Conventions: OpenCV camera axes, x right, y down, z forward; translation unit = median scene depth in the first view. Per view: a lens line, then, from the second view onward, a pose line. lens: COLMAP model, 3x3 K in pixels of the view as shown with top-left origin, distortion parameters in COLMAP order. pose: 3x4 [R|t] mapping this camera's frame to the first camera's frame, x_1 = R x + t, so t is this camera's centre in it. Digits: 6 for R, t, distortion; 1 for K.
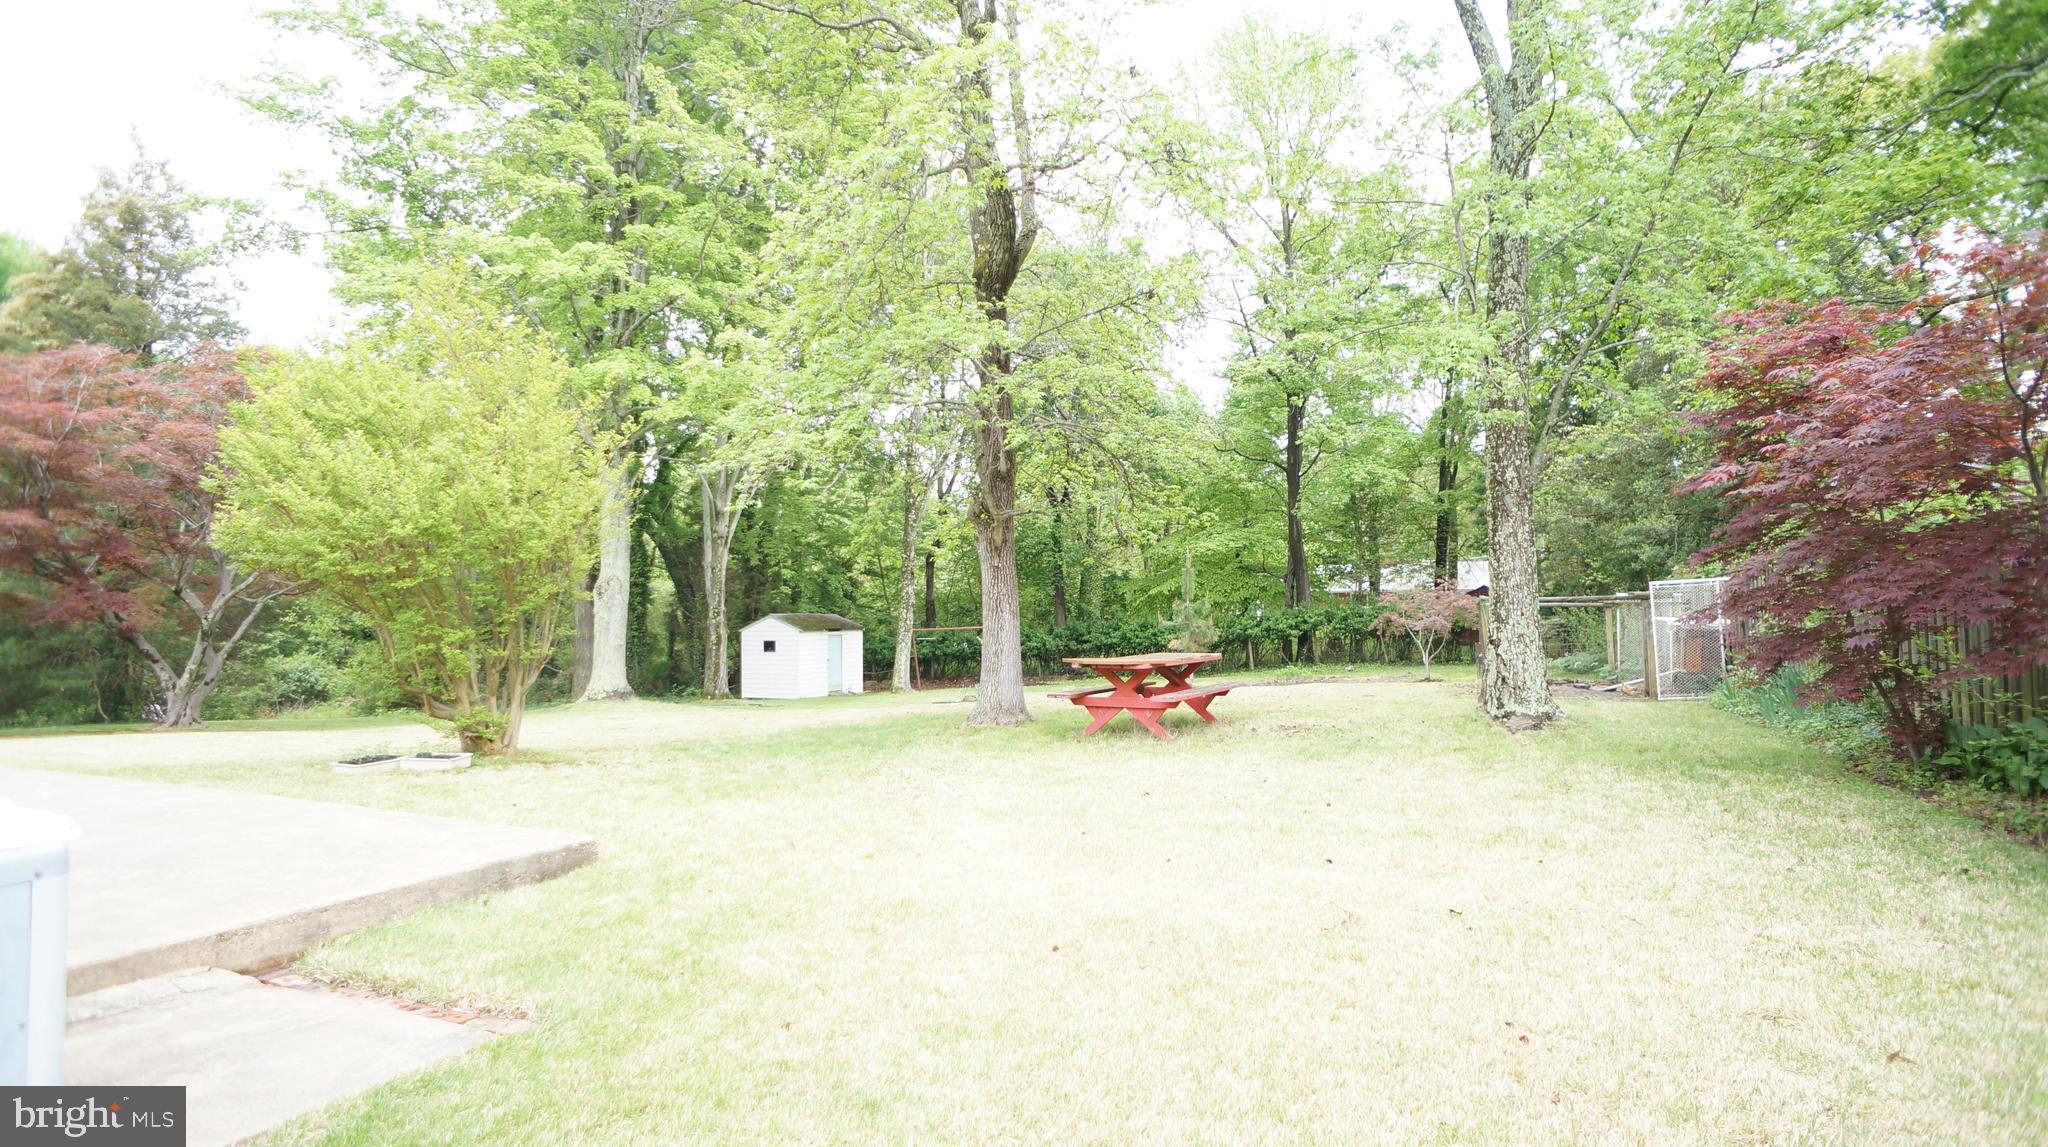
lens RADIAL K [[1081.6, 0, 1030.5], [0, 1081.6, 569.6], [0, 0, 1]] dist [-0.042055, 0.020076]
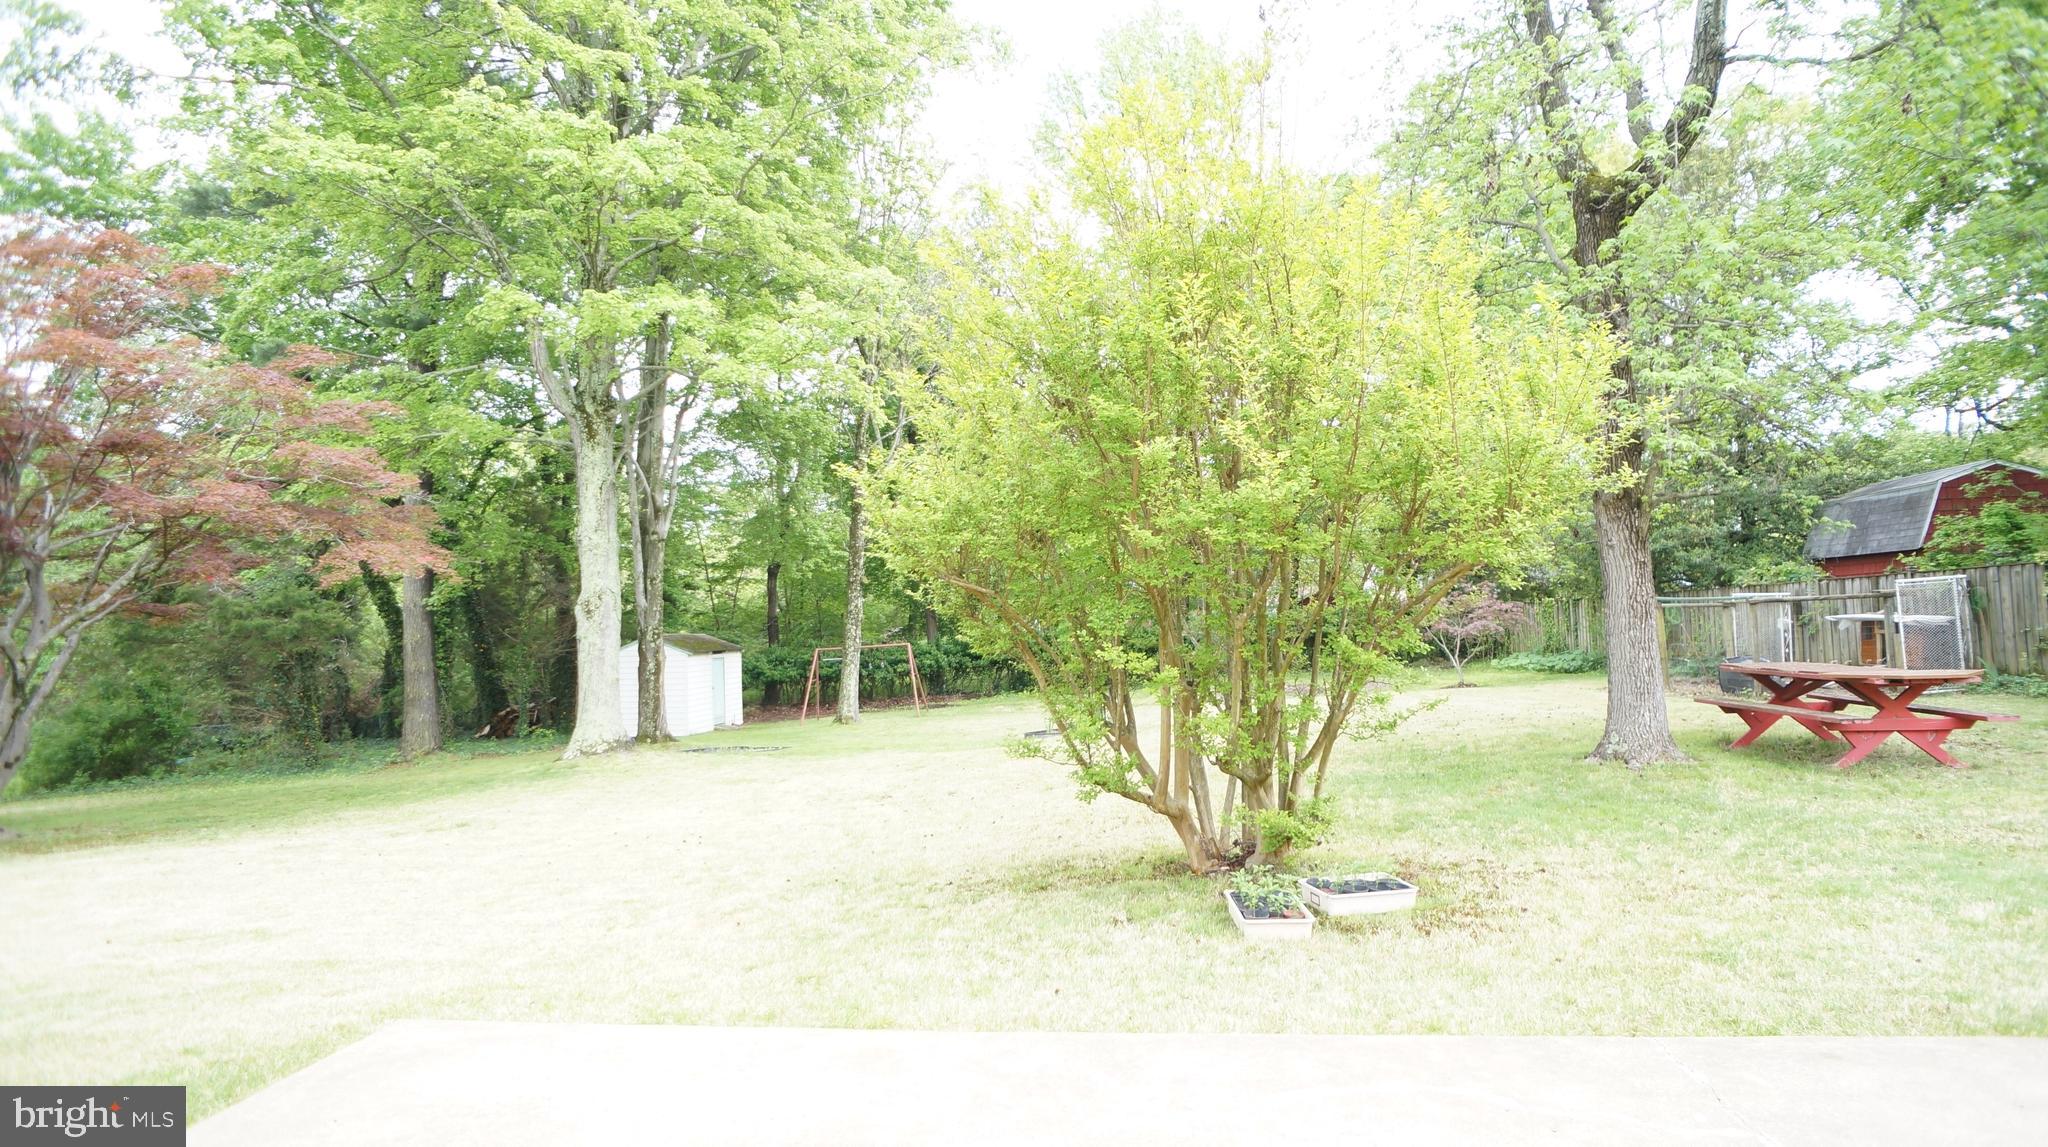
lens RADIAL K [[1079.8, 0, 1032.8], [0, 1079.8, 569.1], [0, 0, 1]] dist [-0.046881, 0.023242]
pose [[0.949905, -0.004108, 0.312511, -0.293338], [0.008026, 0.999904, -0.011251, 0.003134], [-0.312434, 0.013195, 0.949848, 0.165394]]
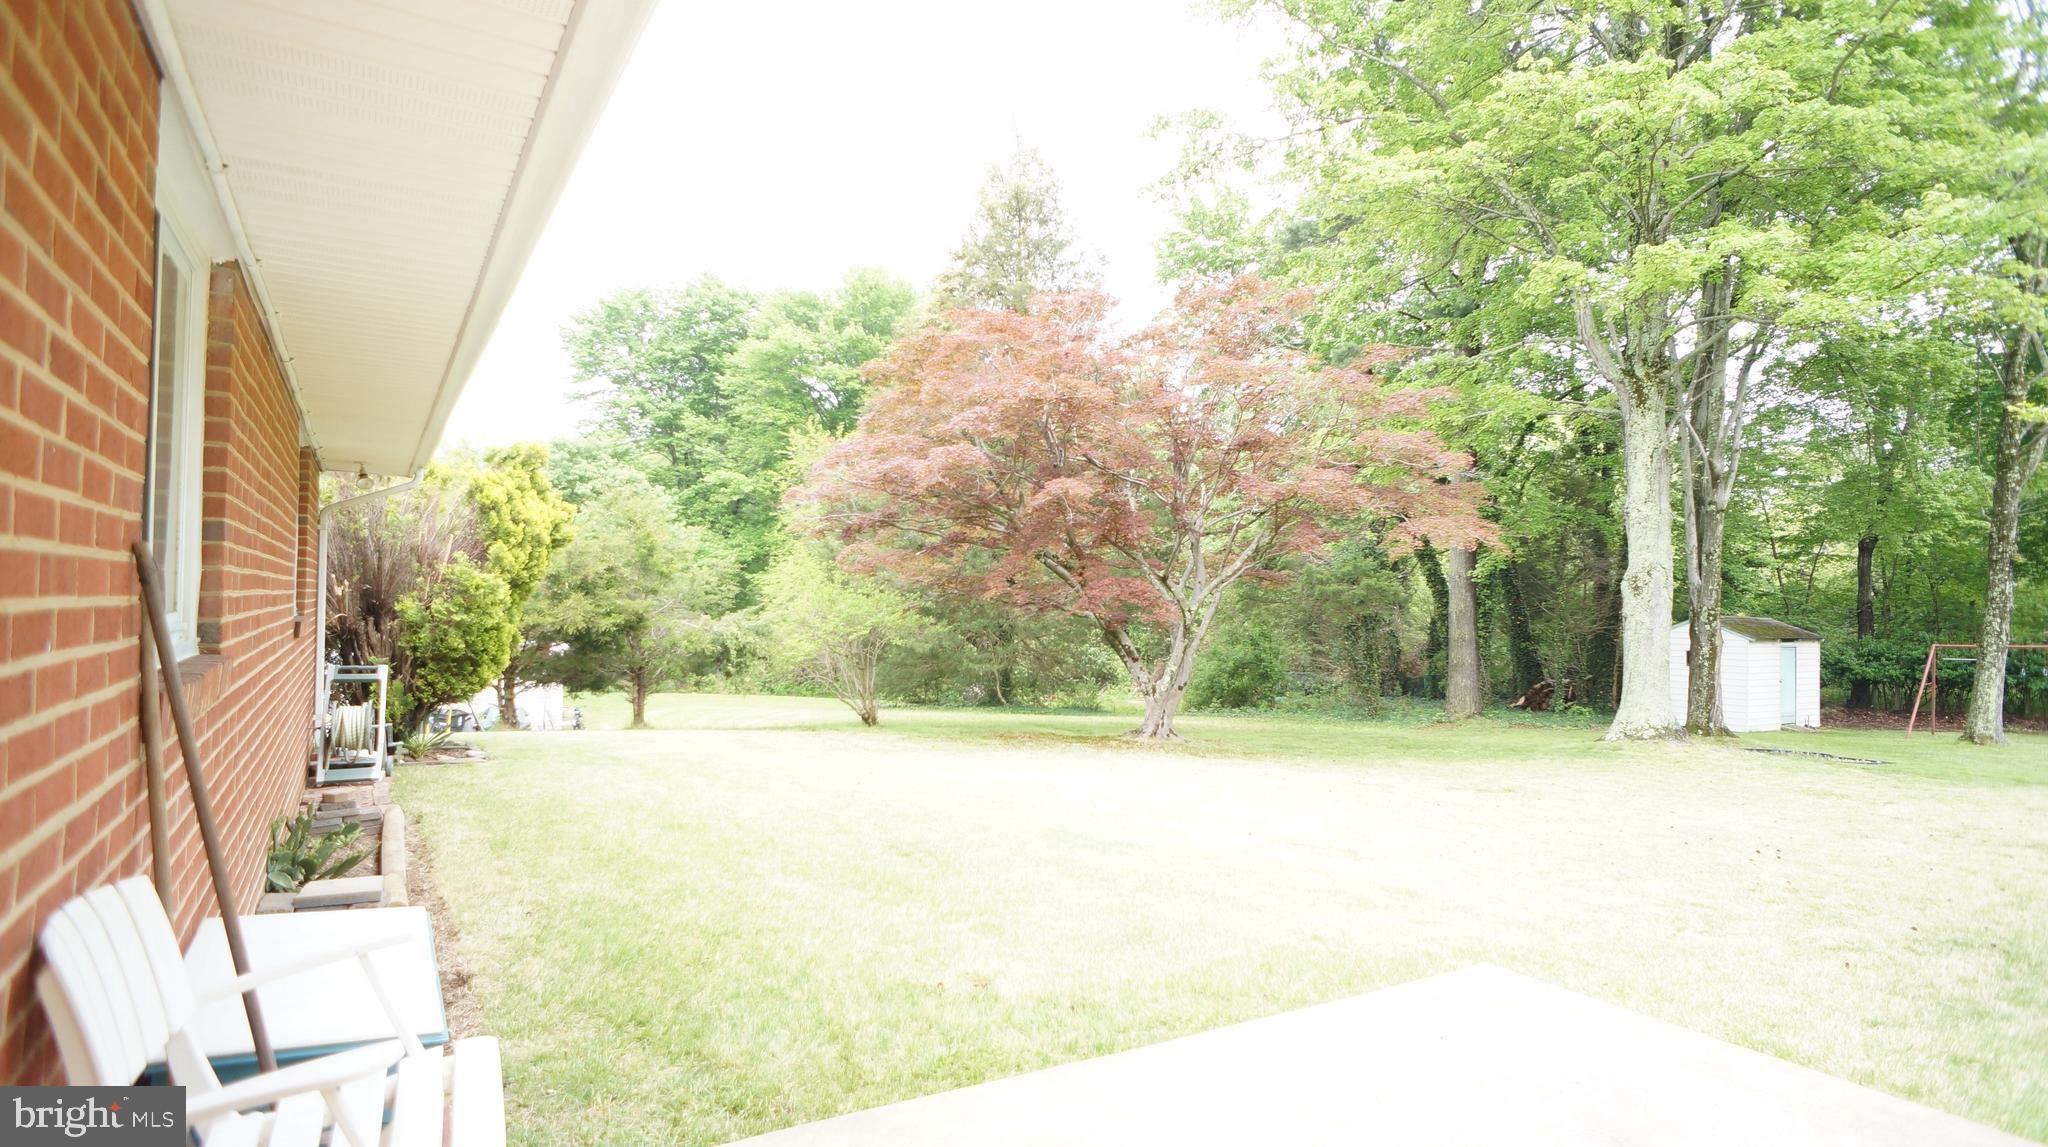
lens RADIAL K [[1081.6, 0, 1030.5], [0, 1081.6, 569.6], [0, 0, 1]] dist [-0.042055, 0.020076]
pose [[0.835498, 0.010353, -0.549396, -0.299696], [-0.004687, 0.999920, 0.011714, 0.003407], [0.549474, -0.007212, 0.835480, 0.164601]]
